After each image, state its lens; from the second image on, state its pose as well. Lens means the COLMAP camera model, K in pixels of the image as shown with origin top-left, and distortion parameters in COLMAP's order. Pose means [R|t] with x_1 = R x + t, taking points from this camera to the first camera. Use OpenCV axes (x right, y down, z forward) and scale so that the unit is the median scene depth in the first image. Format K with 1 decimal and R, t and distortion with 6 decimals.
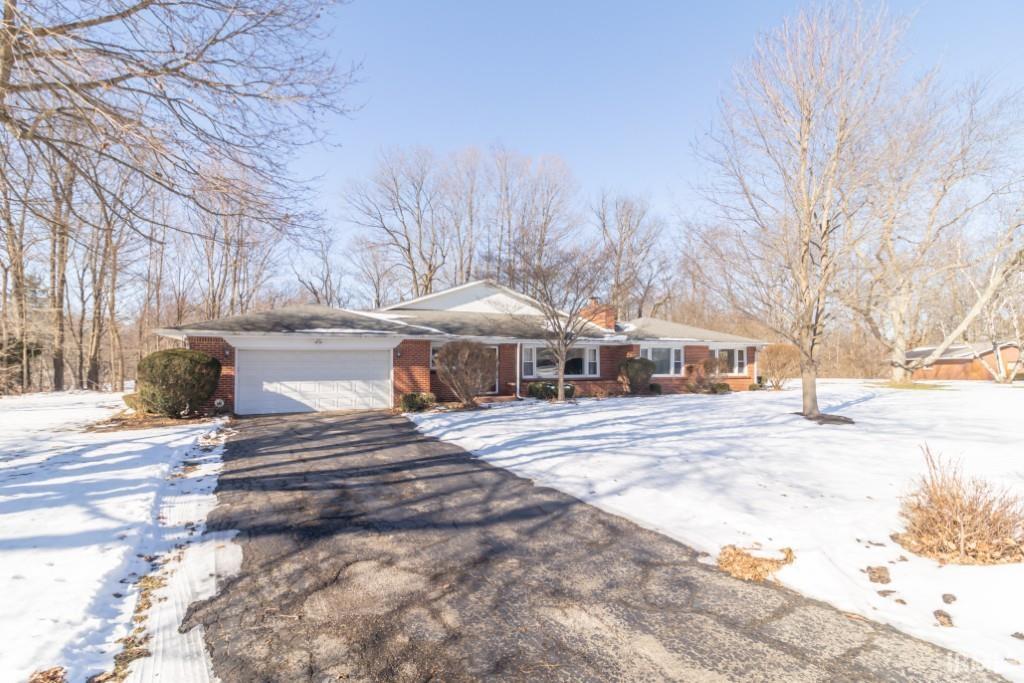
lens RADIAL K [[476.2, 0, 512.0], [0, 476.2, 341.5], [0, 0, 1]] dist [-0.000354, -0.000018]
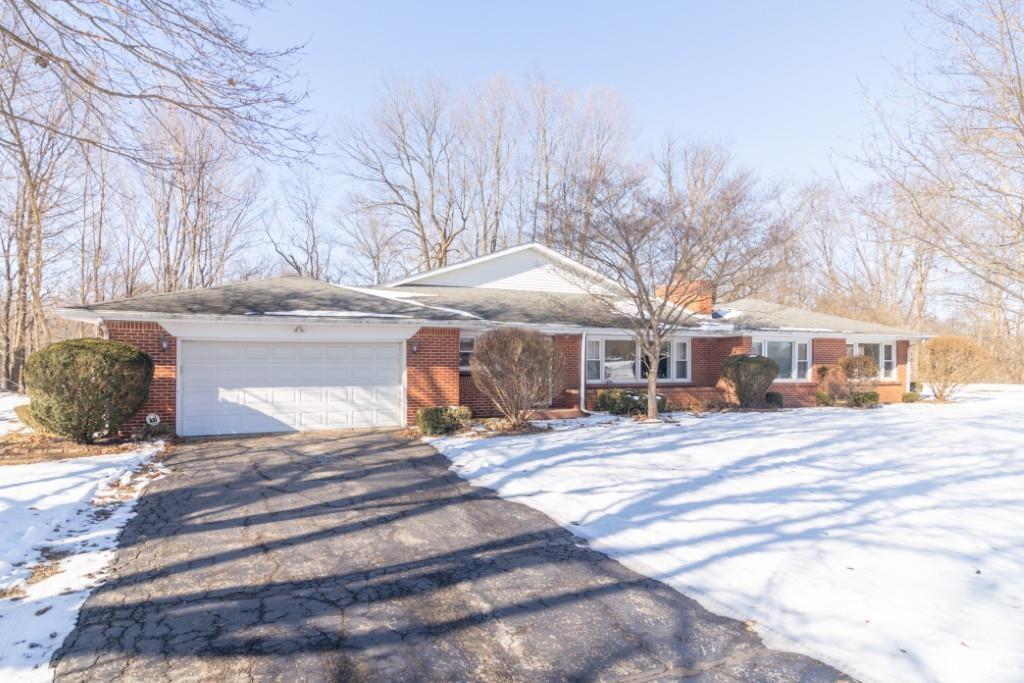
lens RADIAL K [[579.1, 0, 512.0], [0, 579.1, 341.5], [0, 0, 1]] dist [0.001468, 0.000481]
pose [[0.999197, 0.004788, -0.039769, -0.063435], [-0.004222, 0.999889, 0.014320, 0.004238], [0.039833, -0.014140, 0.999106, 0.169821]]
